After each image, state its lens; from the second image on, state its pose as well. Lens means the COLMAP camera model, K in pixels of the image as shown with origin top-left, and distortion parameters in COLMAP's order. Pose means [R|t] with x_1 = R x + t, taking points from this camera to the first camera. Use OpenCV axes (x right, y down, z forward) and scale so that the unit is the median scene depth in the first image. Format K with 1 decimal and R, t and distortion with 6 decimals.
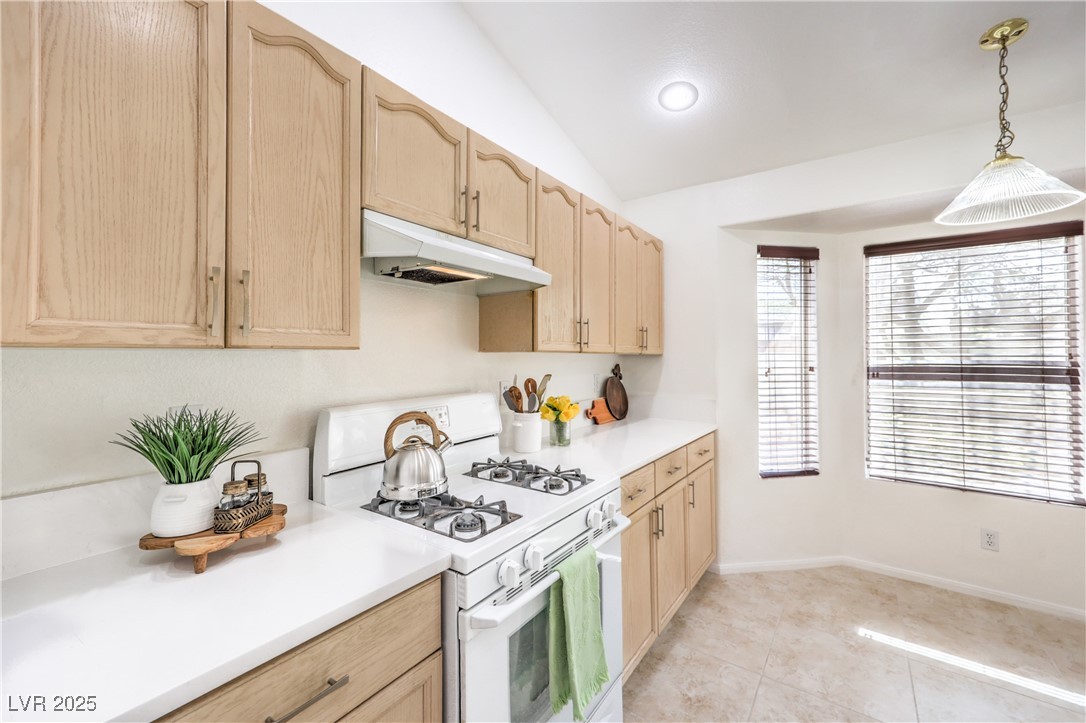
lens RADIAL K [[442.2, 0, 544.6], [0, 442.2, 348.1], [0, 0, 1]] dist [0.013987, 0.000047]
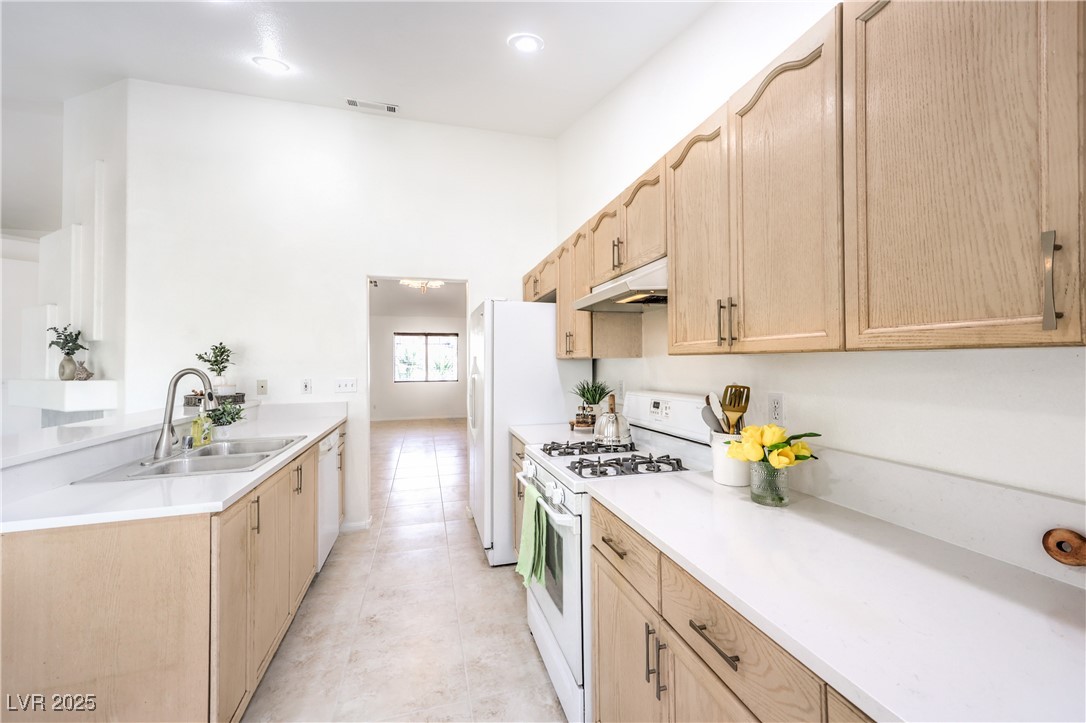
lens RADIAL K [[435.3, 0, 550.5], [0, 435.3, 359.7], [0, 0, 1]] dist [0.012887, 0.000047]
pose [[-0.622131, -0.001141, -0.782913, 0.811013], [0.021161, 0.999609, -0.018272, 0.027495], [0.782627, -0.027935, -0.621863, 1.321569]]
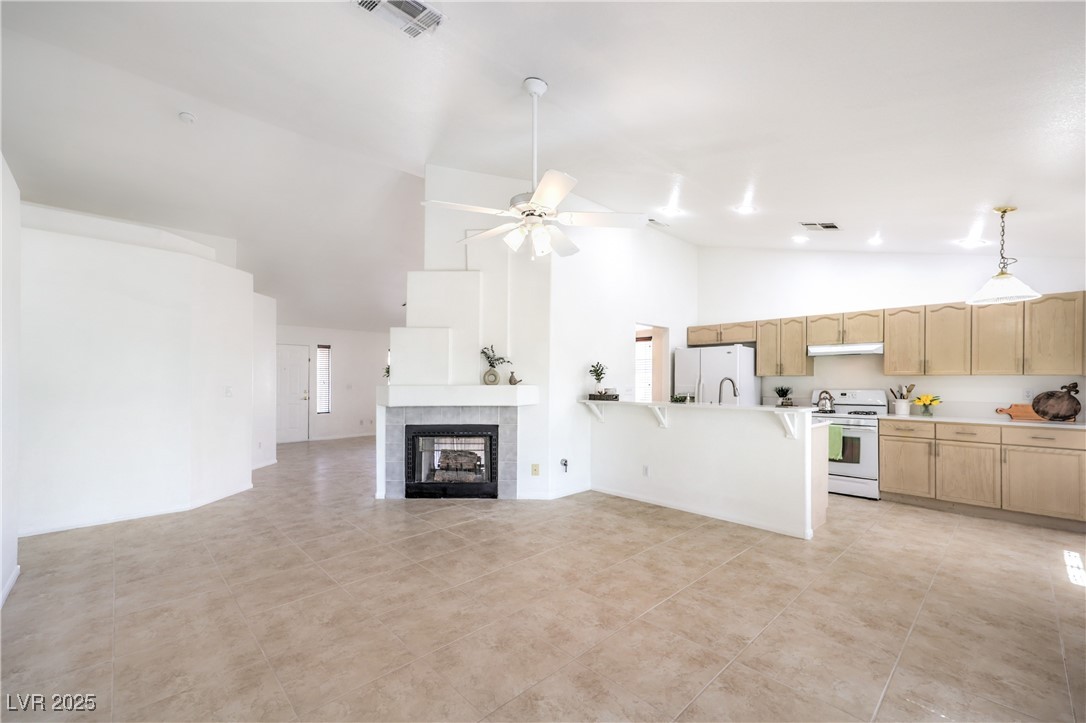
lens RADIAL K [[445.3, 0, 543.6], [0, 445.3, 378.7], [0, 0, 1]] dist [0.018967, 0.000037]
pose [[-0.185125, -0.008908, -0.982675, 3.055651], [0.012328, 0.999859, -0.011386, 0.034296], [0.982638, -0.014222, -0.184989, -0.563650]]
